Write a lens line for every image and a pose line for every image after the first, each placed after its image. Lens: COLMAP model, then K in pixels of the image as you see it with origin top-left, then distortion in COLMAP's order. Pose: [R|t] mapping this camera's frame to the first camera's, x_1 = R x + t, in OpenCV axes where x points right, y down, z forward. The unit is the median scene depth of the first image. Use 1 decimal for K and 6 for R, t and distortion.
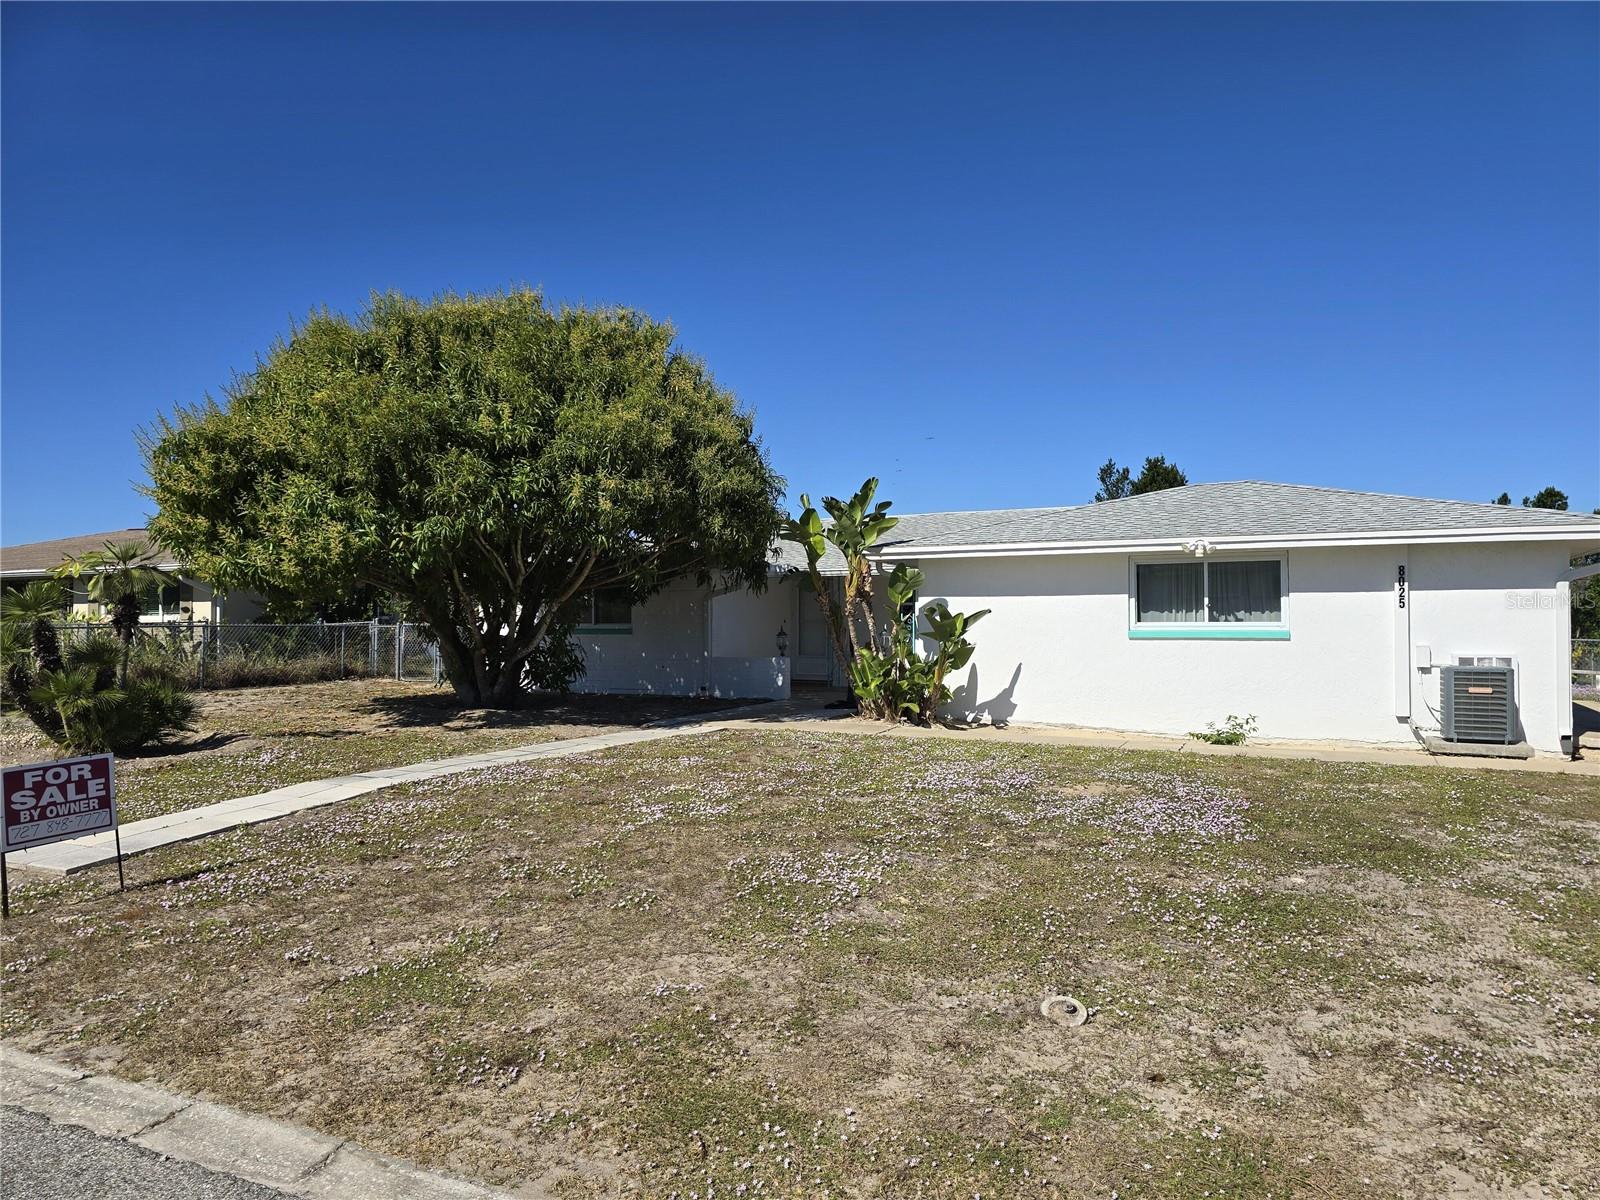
lens RADIAL K [[1102.3, 0, 799.2], [0, 1102.3, 600.3], [0, 0, 1]] dist [-0.003082, 0.000065]
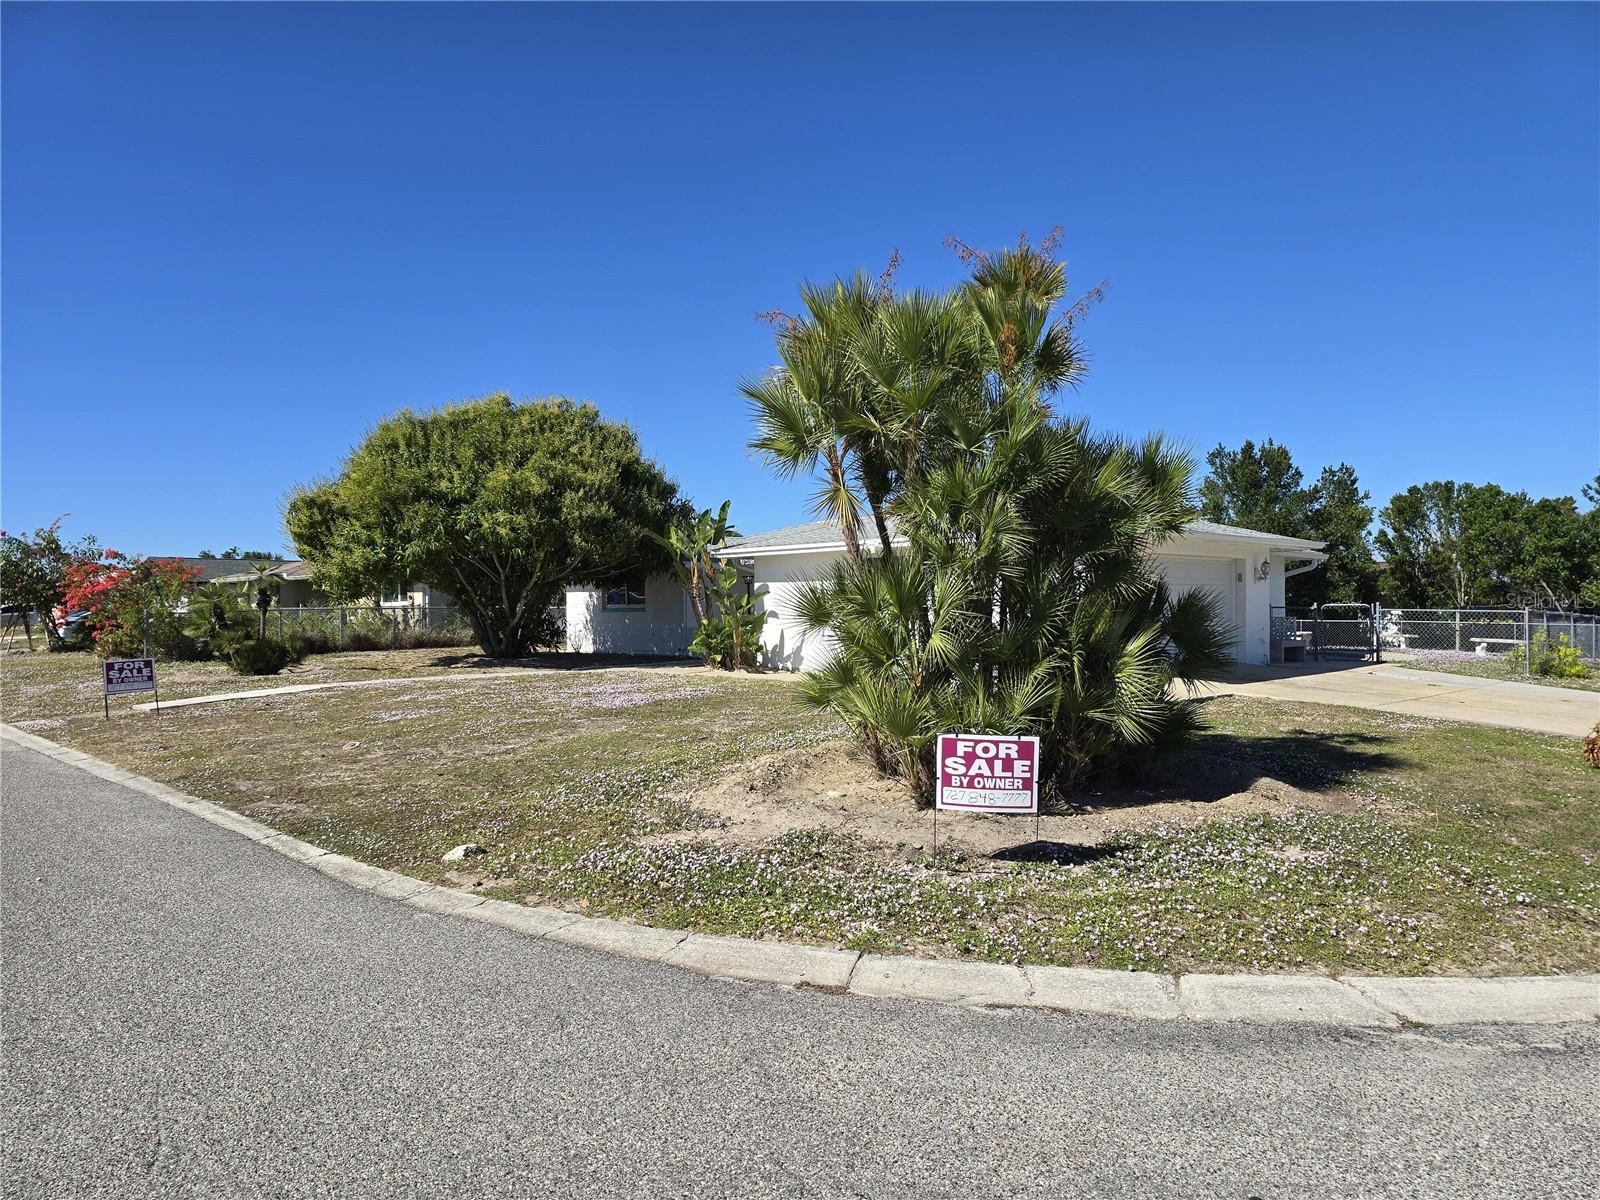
lens RADIAL K [[1102.3, 0, 801.1], [0, 1102.3, 603.2], [0, 0, 1]] dist [-0.003082, 0.000065]
pose [[0.940928, -0.010393, -0.338447, 0.797012], [0.016393, 0.999755, 0.014874, 0.004716], [0.338210, -0.019544, 0.940868, -0.404489]]
